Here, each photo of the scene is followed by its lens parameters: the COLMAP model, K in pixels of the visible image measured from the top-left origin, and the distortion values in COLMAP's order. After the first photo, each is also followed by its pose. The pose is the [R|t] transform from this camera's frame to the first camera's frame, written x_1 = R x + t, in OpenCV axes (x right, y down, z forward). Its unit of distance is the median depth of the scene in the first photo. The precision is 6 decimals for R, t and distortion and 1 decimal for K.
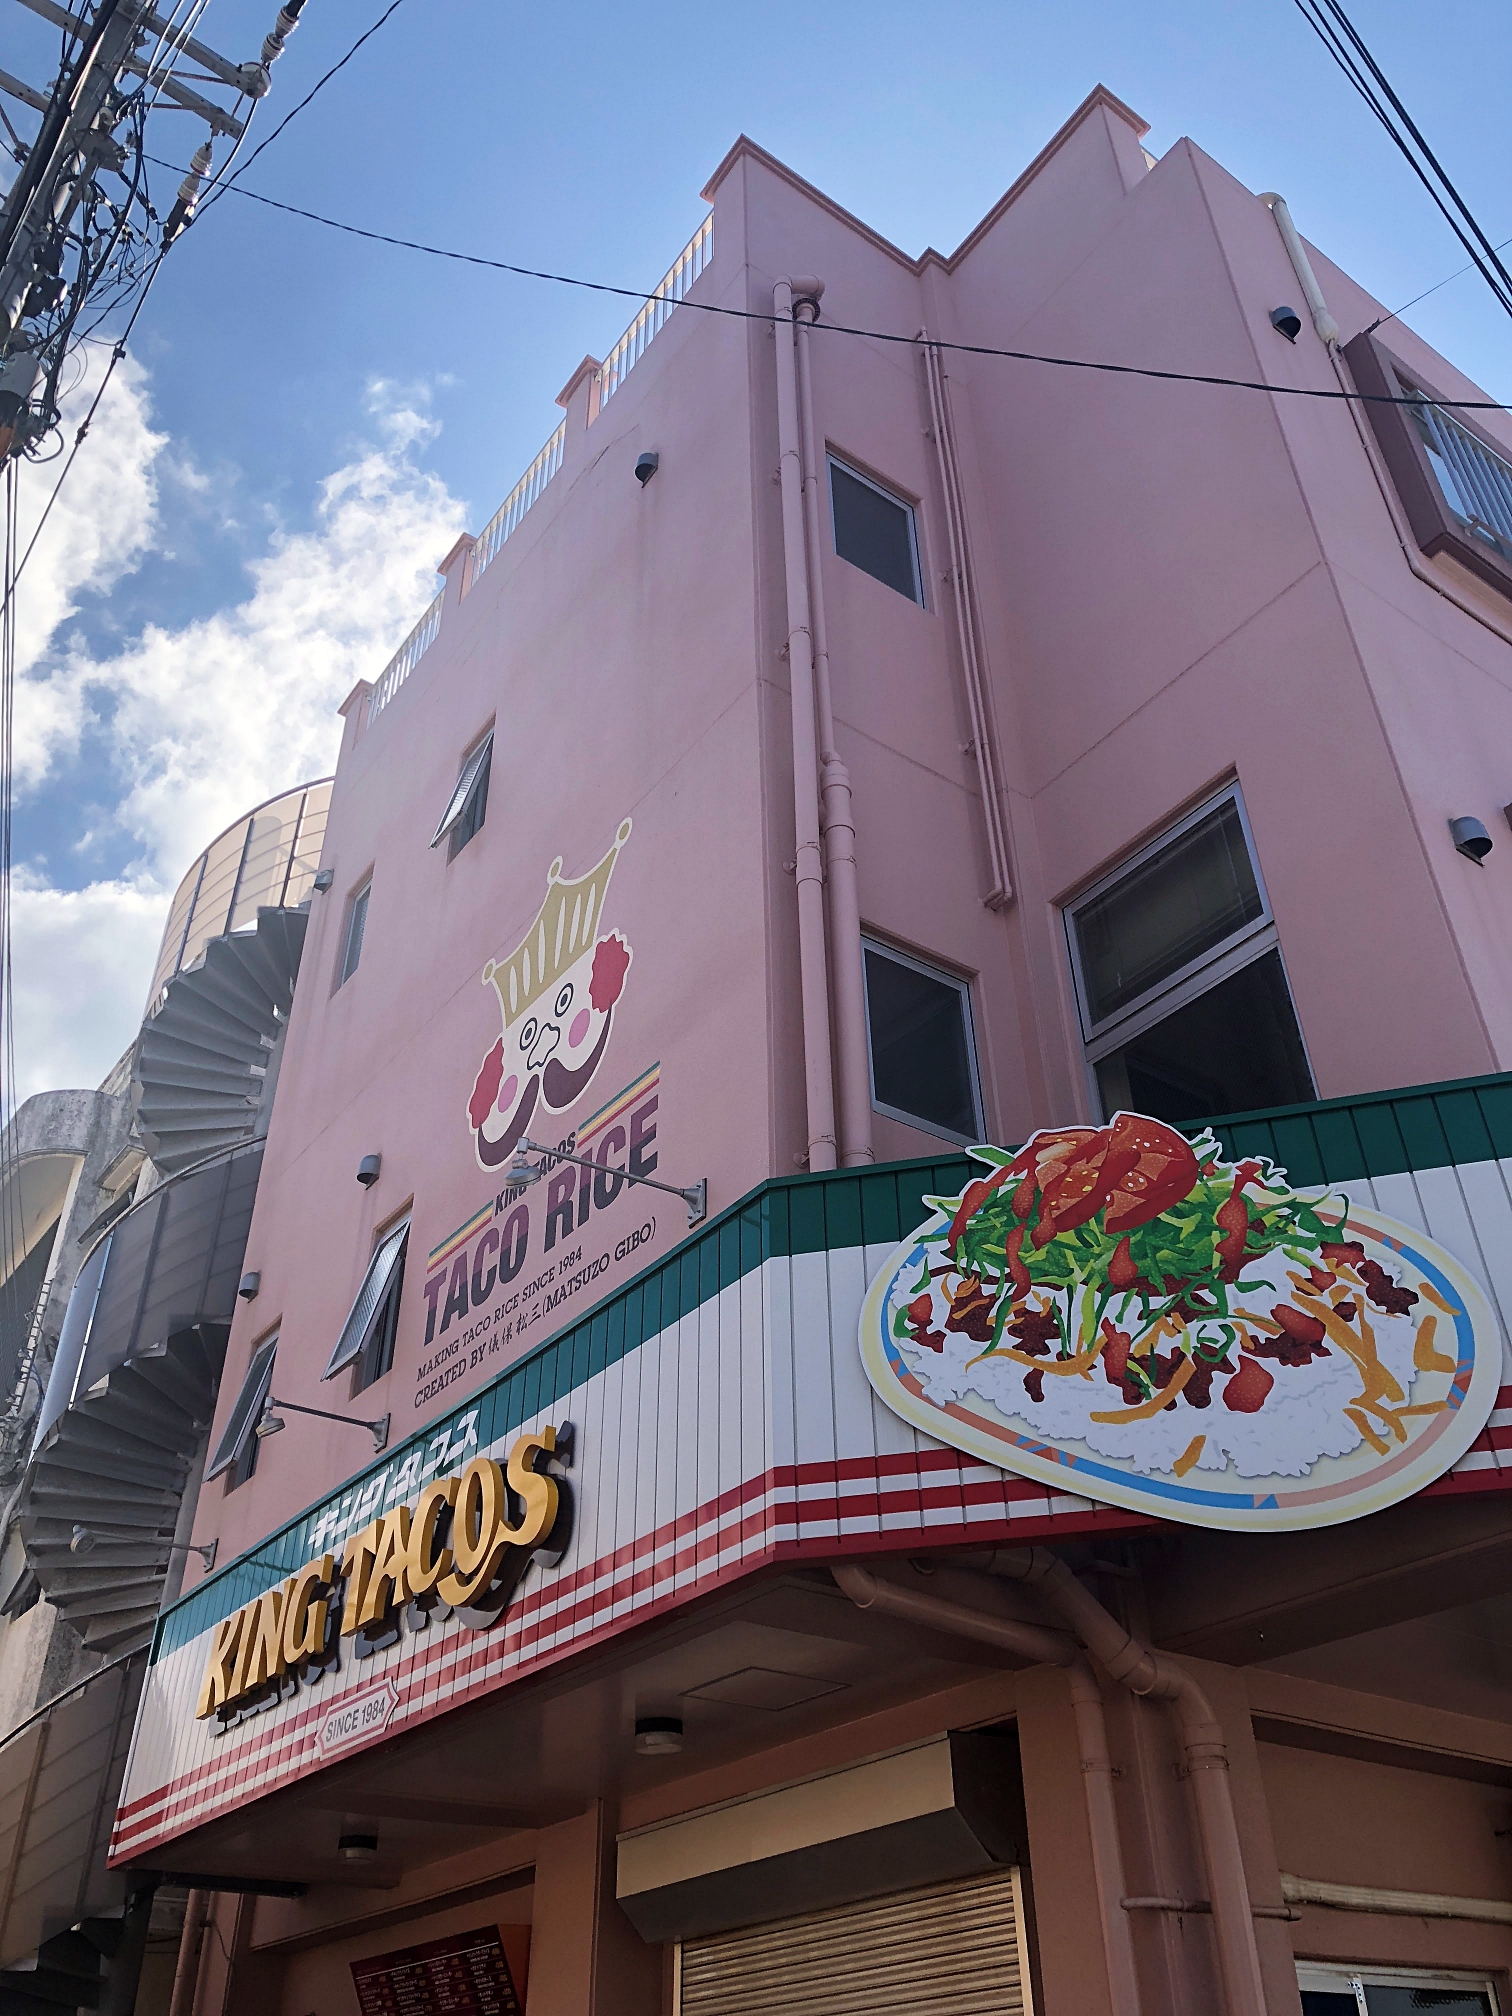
lens RADIAL K [[1682.6, 0, 736.2], [0, 1682.6, 963.2], [0, 0, 1]] dist [0.034113, -0.046354]
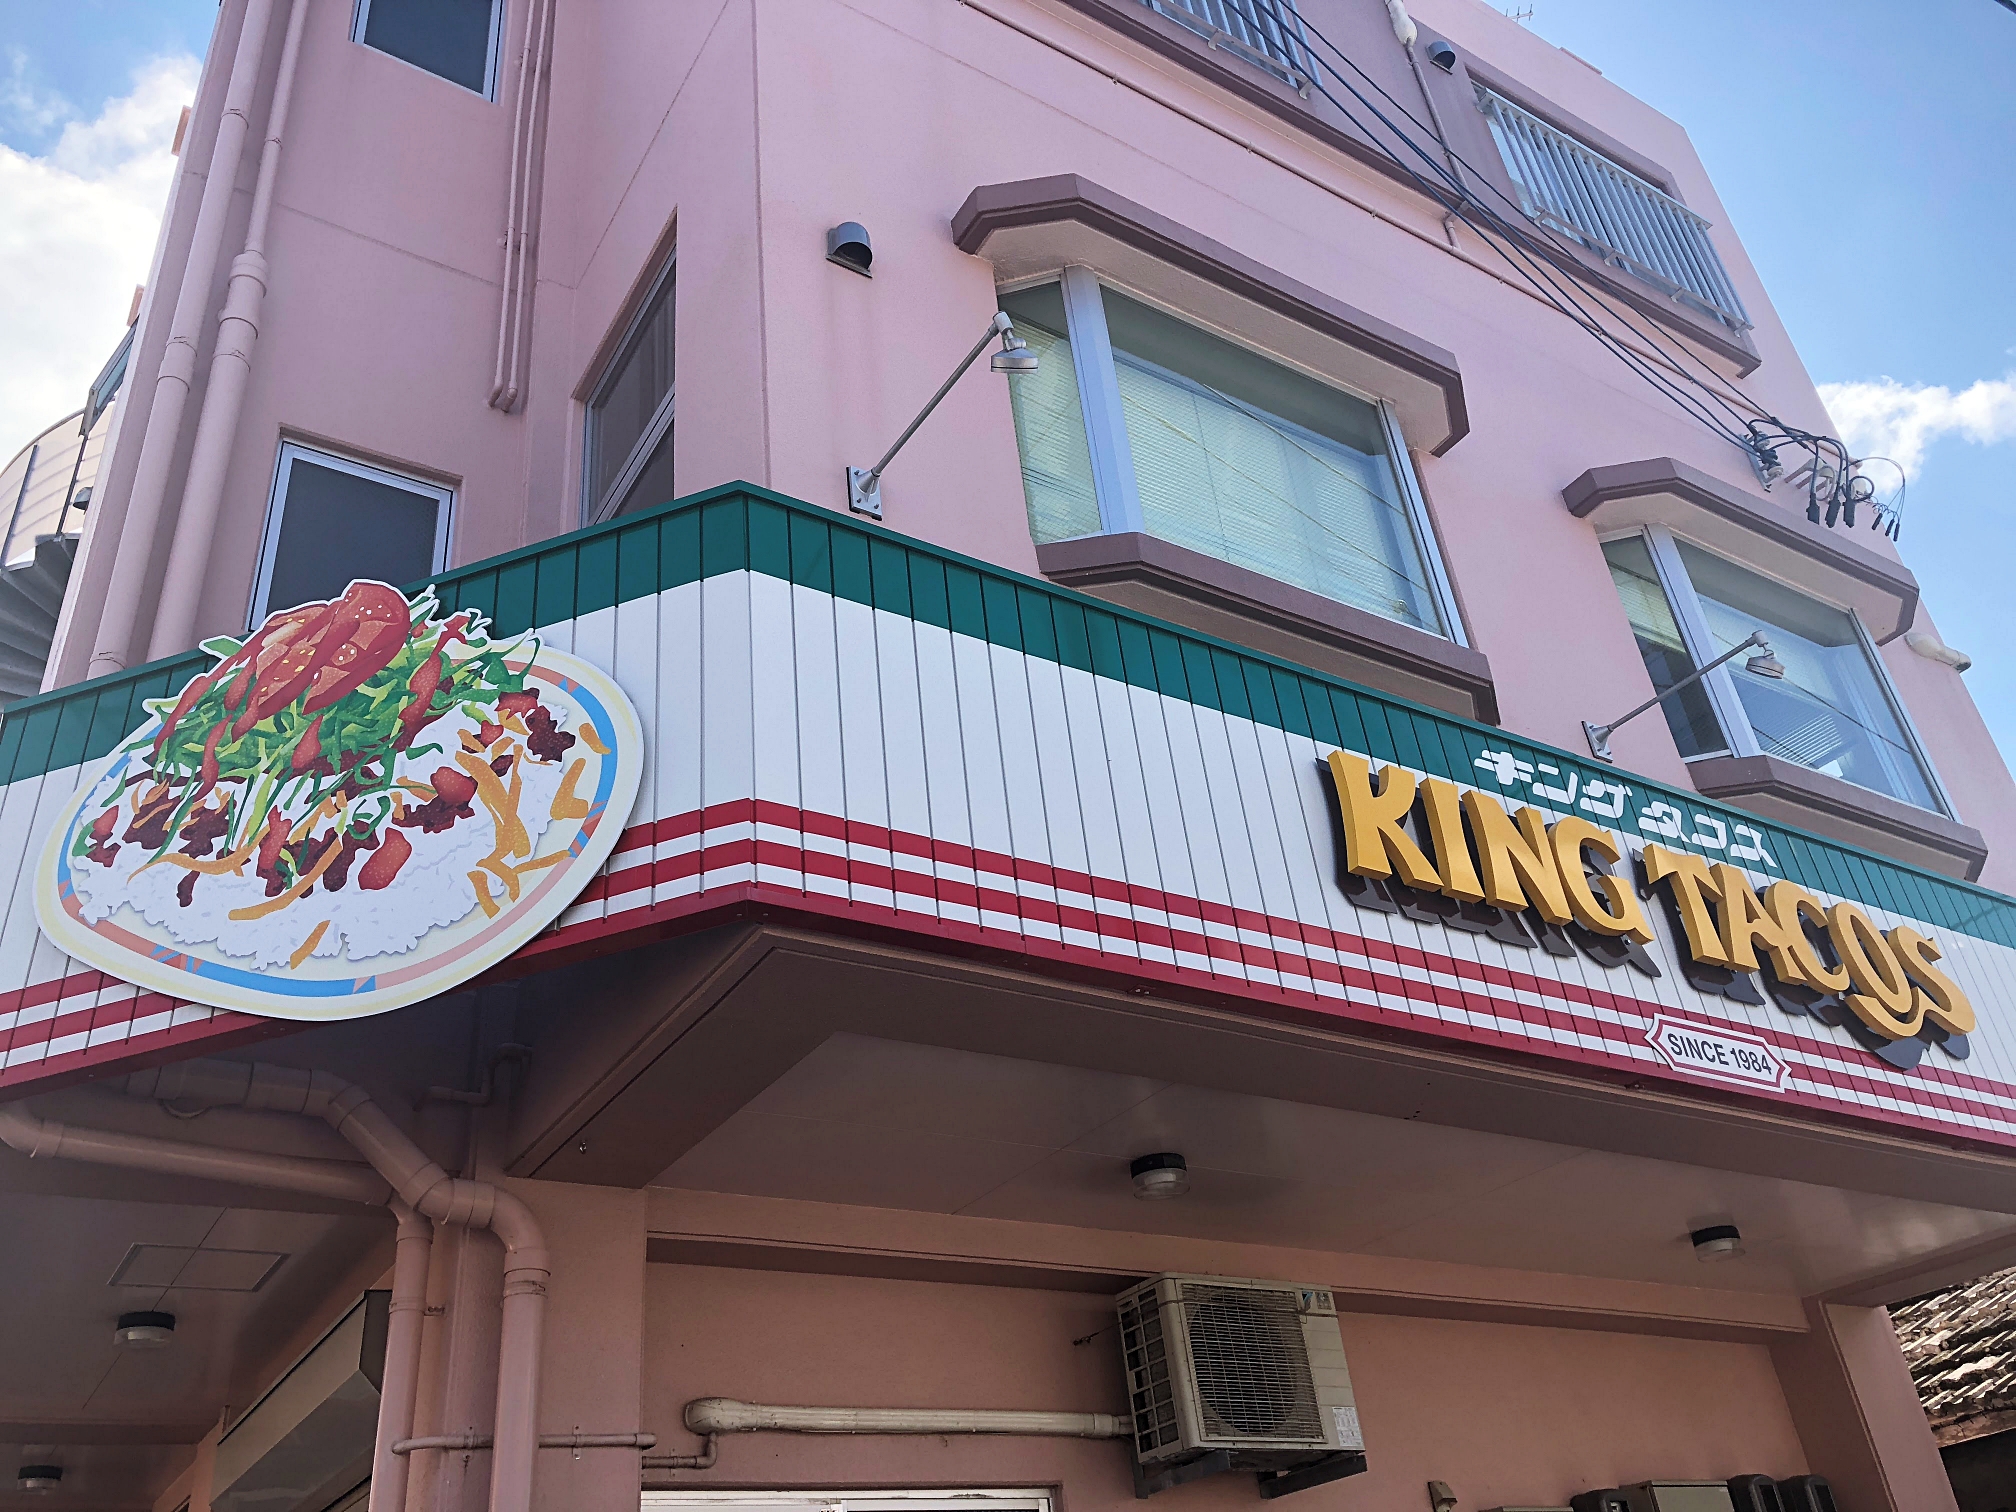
lens RADIAL K [[1682.6, 0, 955.9], [0, 1682.6, 725.3], [0, 0, 1]] dist [0.034113, -0.046354]
pose [[0.994604, -0.102494, -0.016045, 0.554139], [0.103391, 0.992027, 0.072058, 0.134045], [0.008531, -0.073328, 0.997271, 0.127221]]
